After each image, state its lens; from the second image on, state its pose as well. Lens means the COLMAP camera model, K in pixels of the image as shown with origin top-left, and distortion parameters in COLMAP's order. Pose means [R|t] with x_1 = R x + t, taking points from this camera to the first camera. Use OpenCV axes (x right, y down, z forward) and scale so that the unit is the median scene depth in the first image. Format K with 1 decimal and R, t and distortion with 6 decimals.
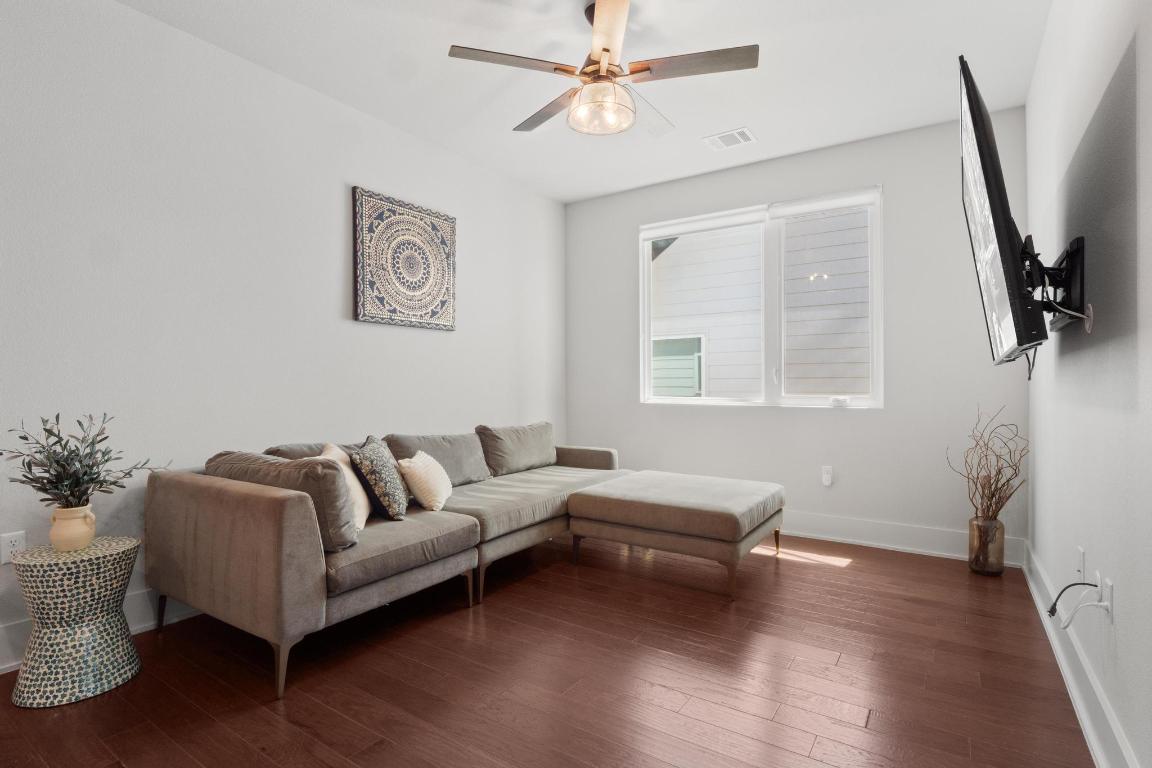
lens RADIAL K [[579.6, 0, 571.2], [0, 579.6, 389.4], [0, 0, 1]] dist [0.001544, -0.000812]
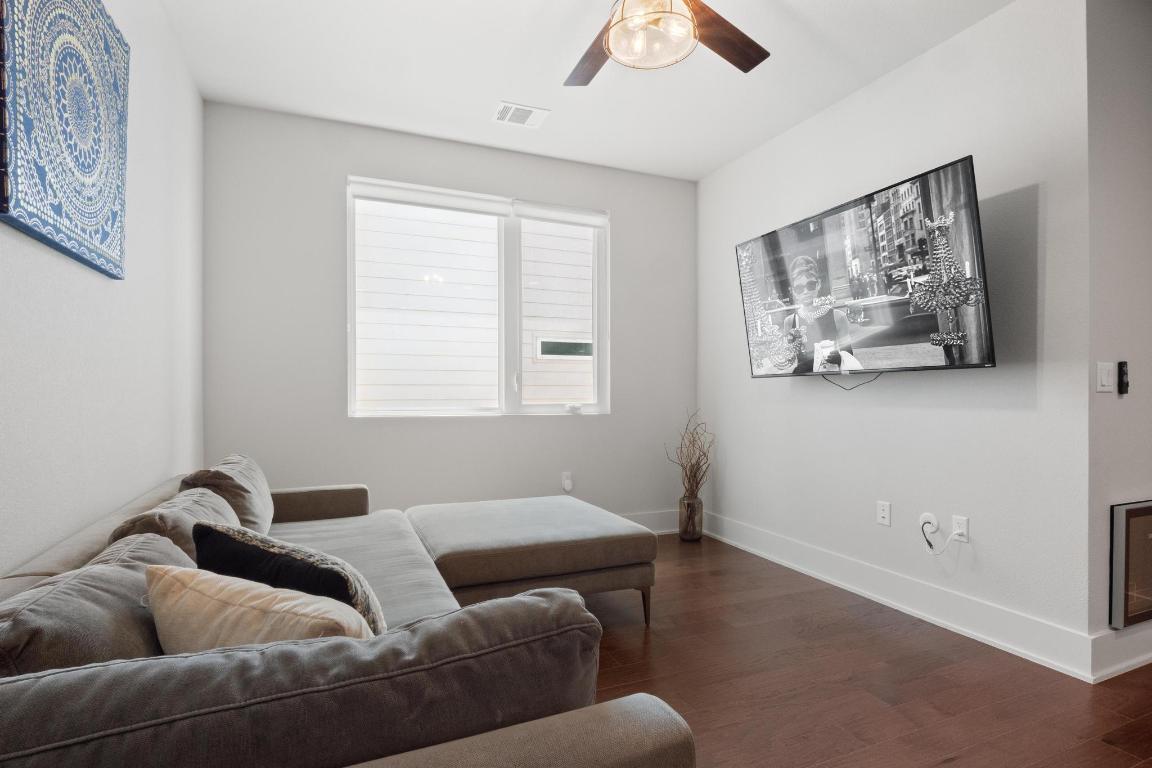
lens RADIAL K [[579.6, 0, 571.2], [0, 579.6, 389.4], [0, 0, 1]] dist [0.001544, -0.000812]
pose [[0.538801, 0.002637, 0.842429, -0.440151], [0.008162, 0.999932, -0.008351, -0.004008], [-0.842393, 0.011375, 0.538743, 0.470076]]
